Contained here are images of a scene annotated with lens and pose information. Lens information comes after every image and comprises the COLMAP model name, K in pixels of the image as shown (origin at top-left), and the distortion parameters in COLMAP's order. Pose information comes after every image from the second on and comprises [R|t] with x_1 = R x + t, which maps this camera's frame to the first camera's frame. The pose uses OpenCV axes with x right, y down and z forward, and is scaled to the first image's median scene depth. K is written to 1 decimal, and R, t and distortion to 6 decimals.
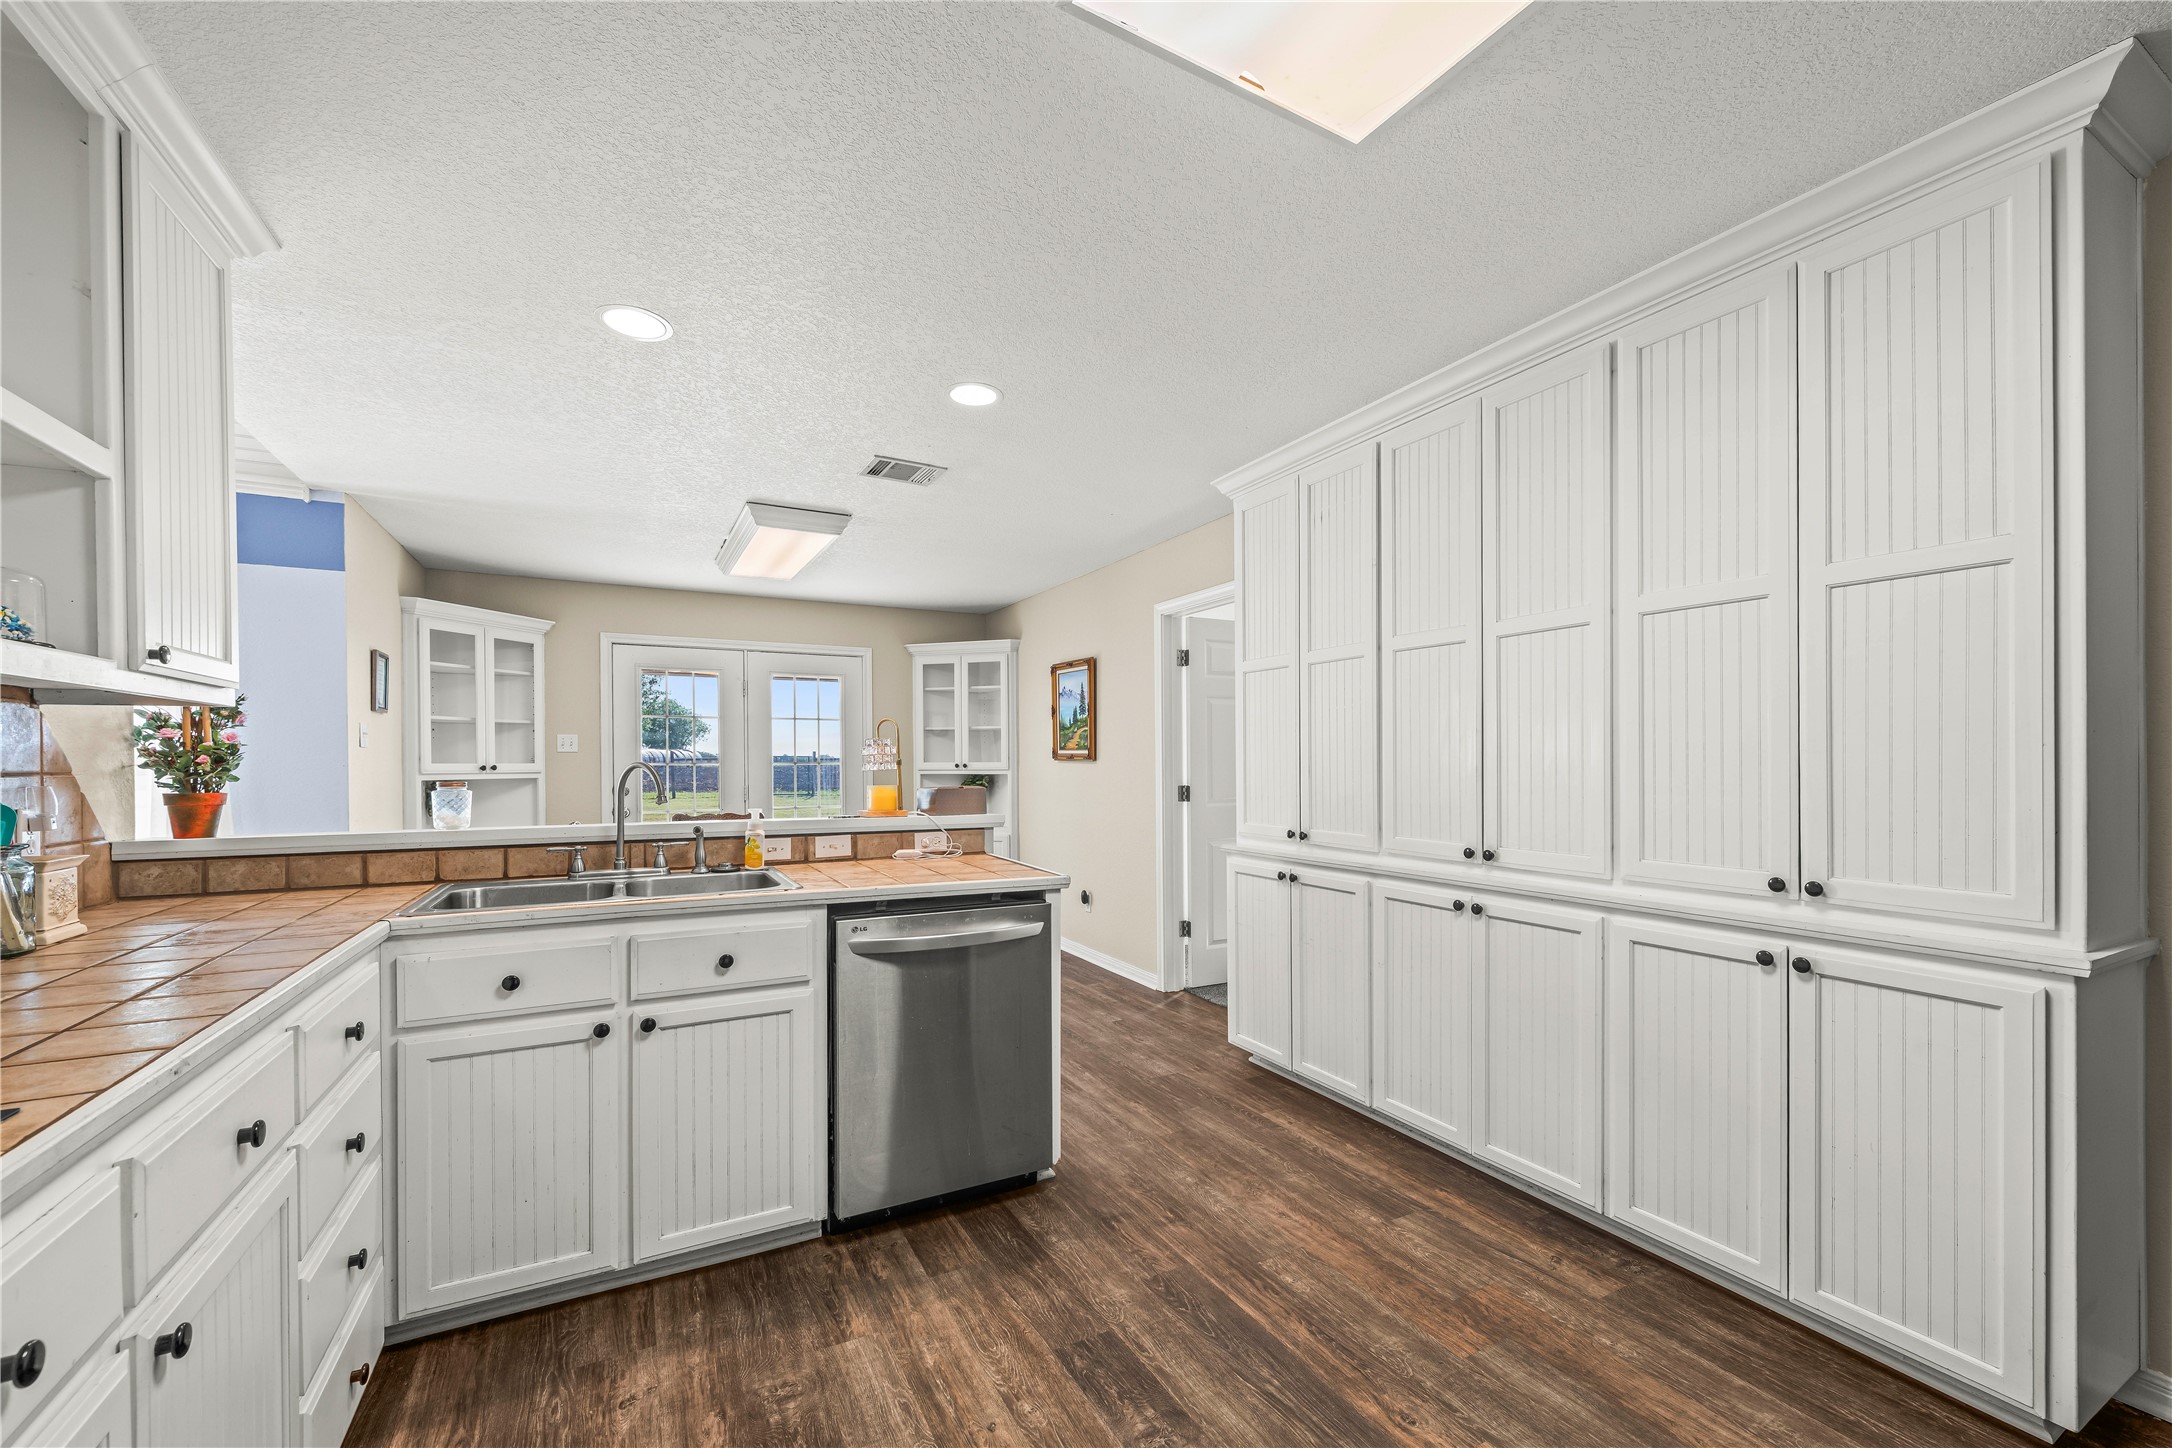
lens RADIAL K [[857.4, 0, 1095.1], [0, 857.4, 767.0], [0, 0, 1]] dist [-0.001074, -0.000382]
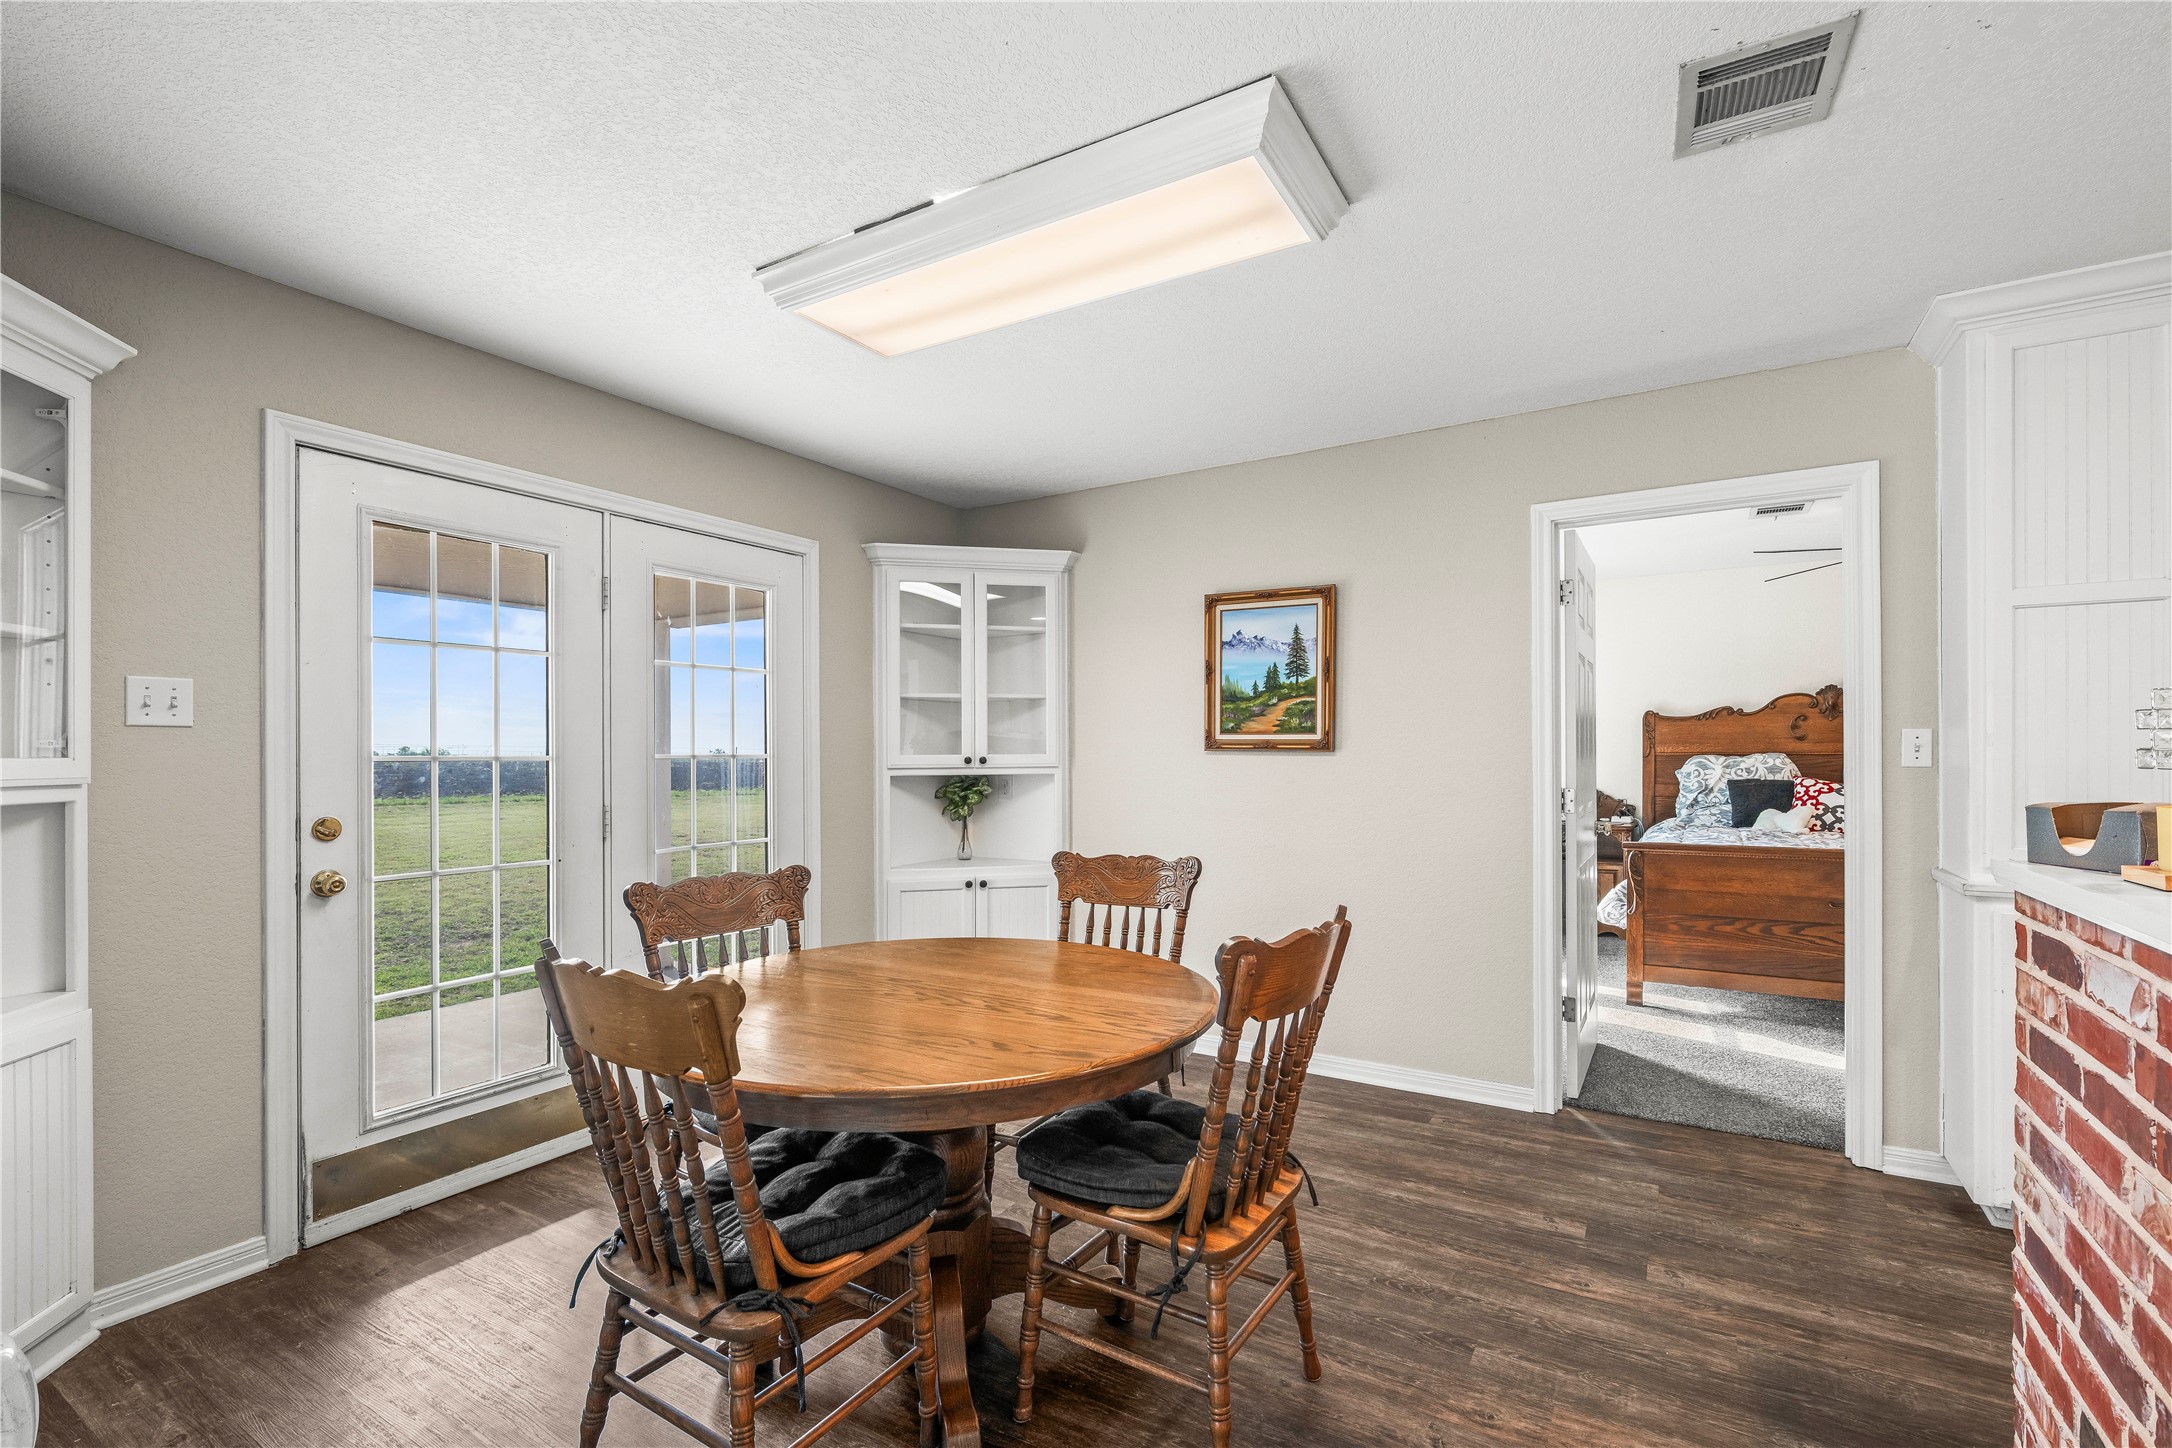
lens RADIAL K [[956.0, 0, 1084.1], [0, 956.0, 756.3], [0, 0, 1]] dist [-0.002157, -0.000275]
pose [[0.867299, -0.002245, 0.497783, -0.475528], [0.006223, 0.999961, -0.006333, -0.000278], [-0.497749, 0.008590, 0.867278, 0.461811]]
